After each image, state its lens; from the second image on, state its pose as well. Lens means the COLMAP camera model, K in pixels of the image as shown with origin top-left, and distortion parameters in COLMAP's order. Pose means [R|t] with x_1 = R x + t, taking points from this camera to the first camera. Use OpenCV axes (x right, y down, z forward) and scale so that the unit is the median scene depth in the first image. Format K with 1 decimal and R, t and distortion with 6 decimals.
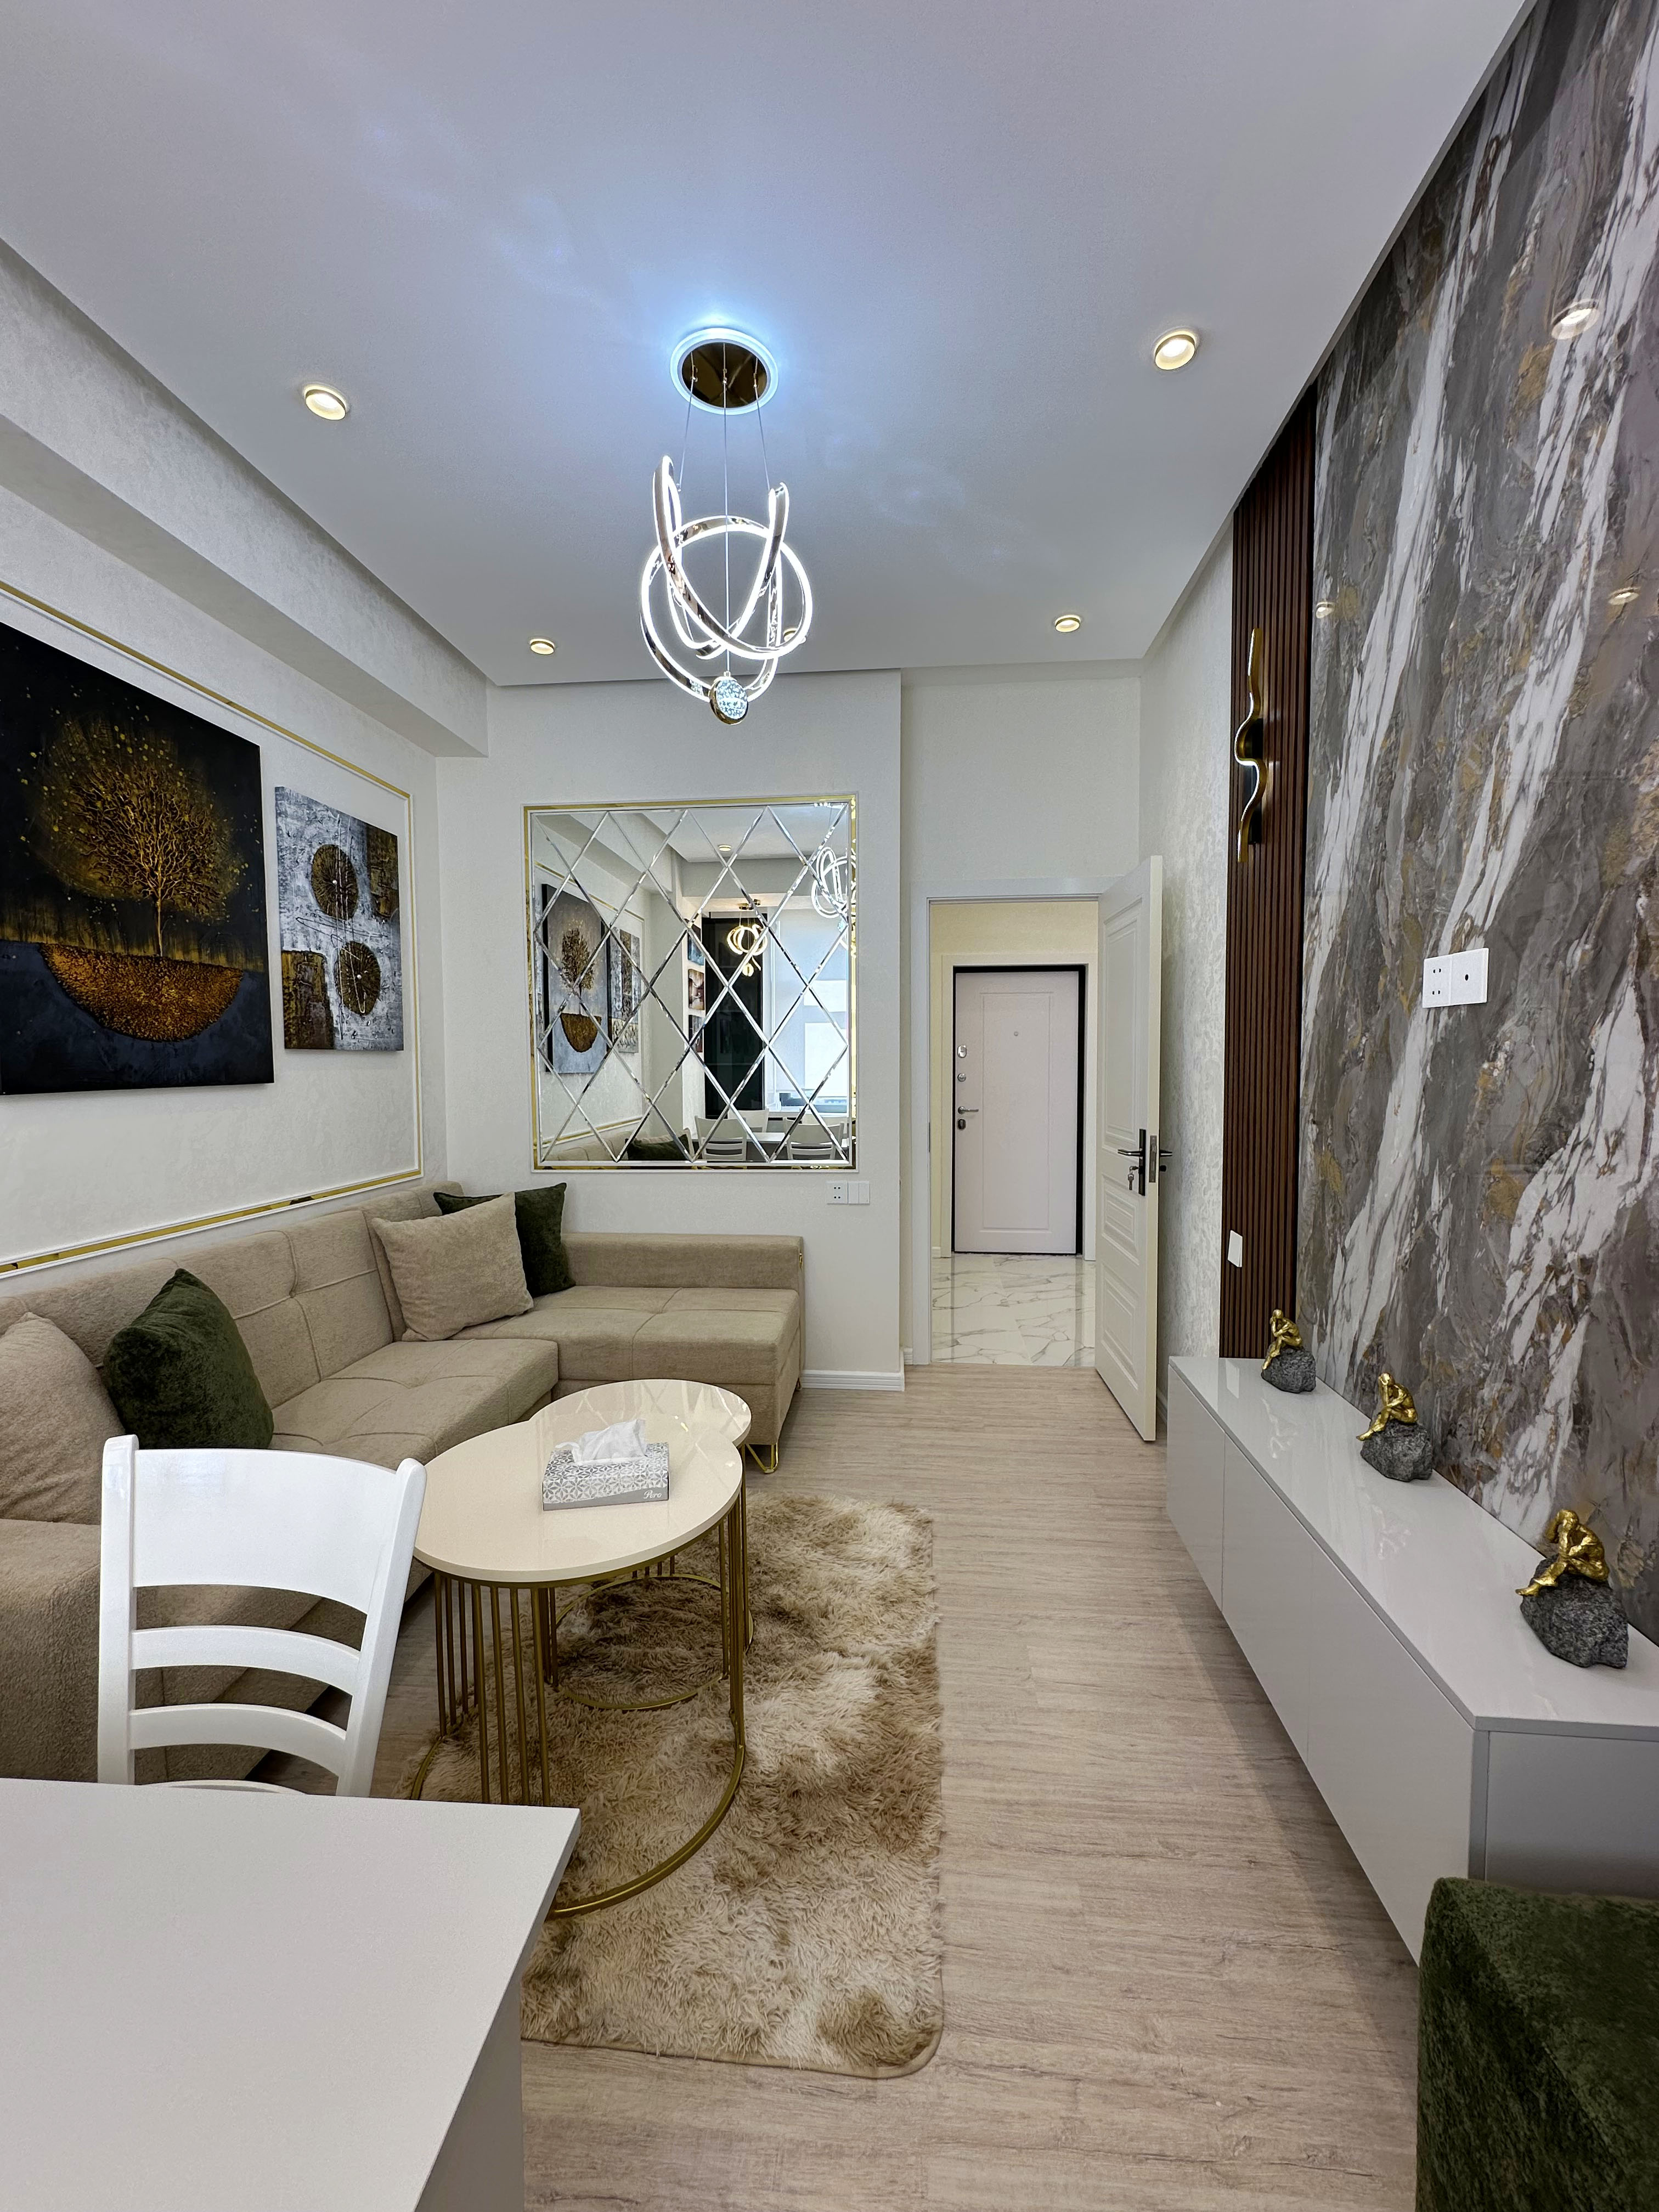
lens RADIAL K [[878.9, 0, 829.5], [0, 878.9, 1106.0], [0, 0, 1]] dist [-0.006492, 0.000222]
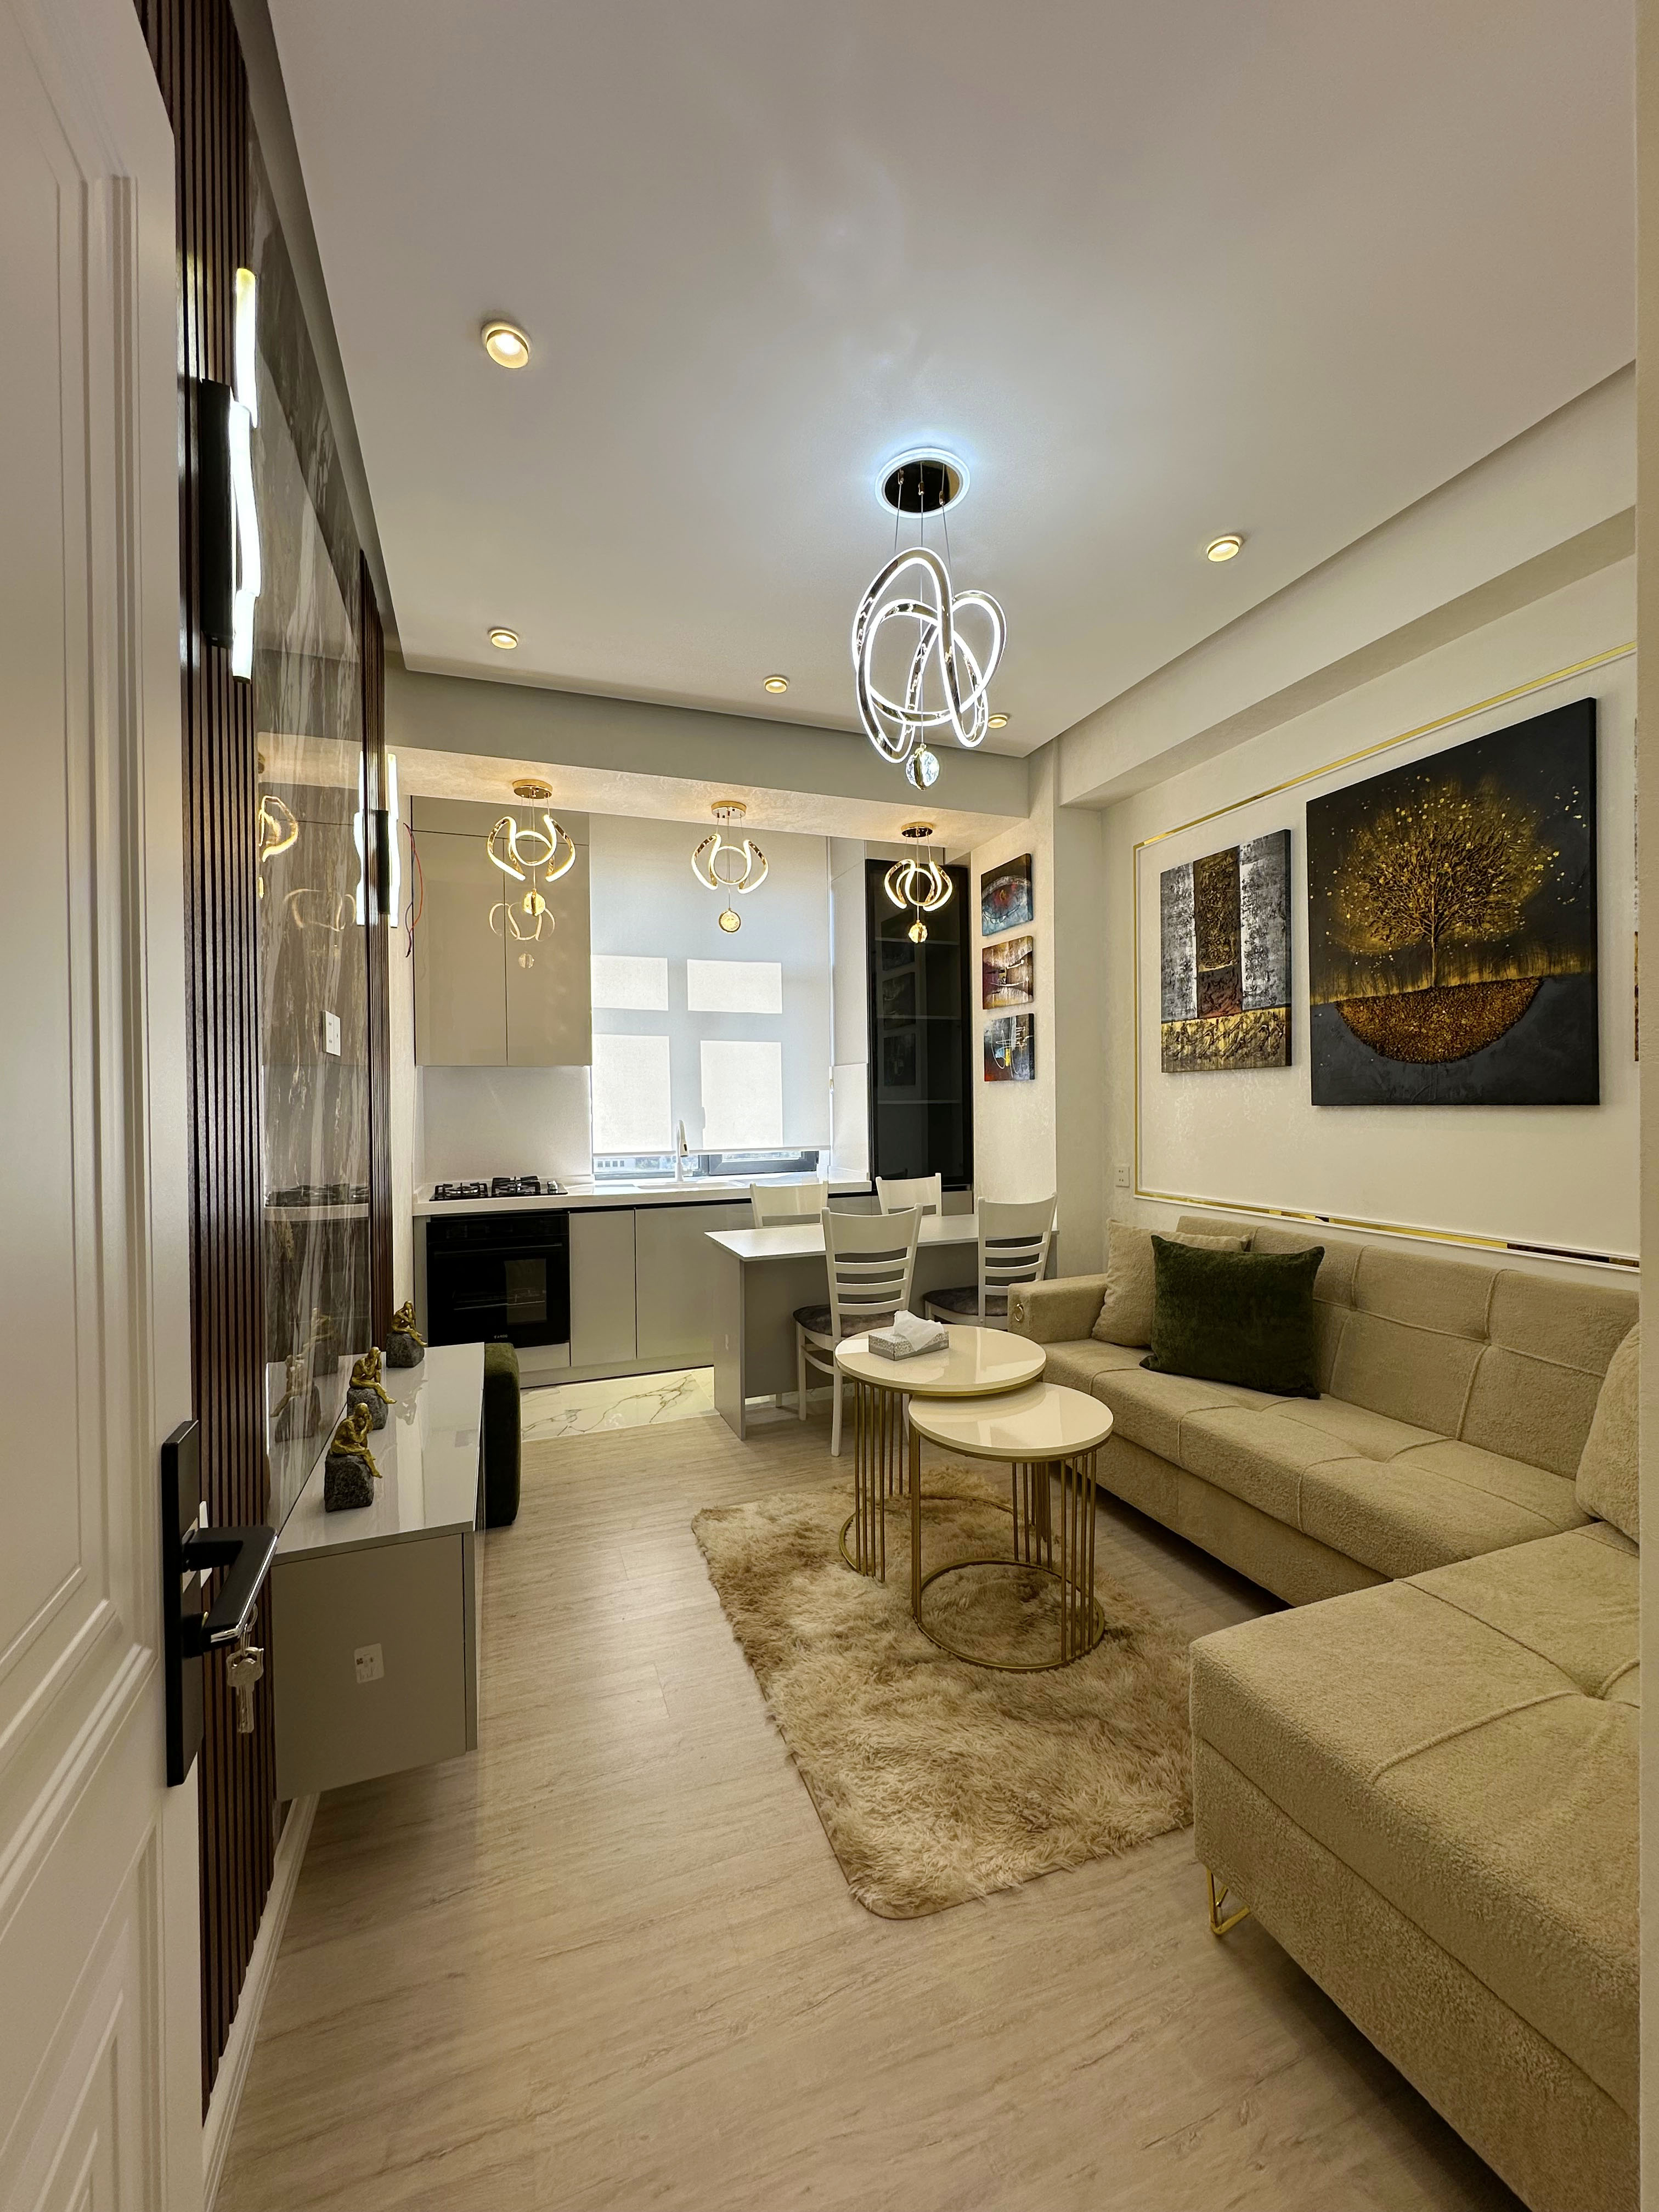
lens RADIAL K [[878.9, 0, 829.5], [0, 878.9, 1106.0], [0, 0, 1]] dist [-0.006492, 0.000222]
pose [[-0.898287, 0.021593, -0.438879, 0.456371], [-0.006549, 0.998023, 0.062508, -0.092694], [0.439361, 0.059024, -0.896369, 1.829687]]
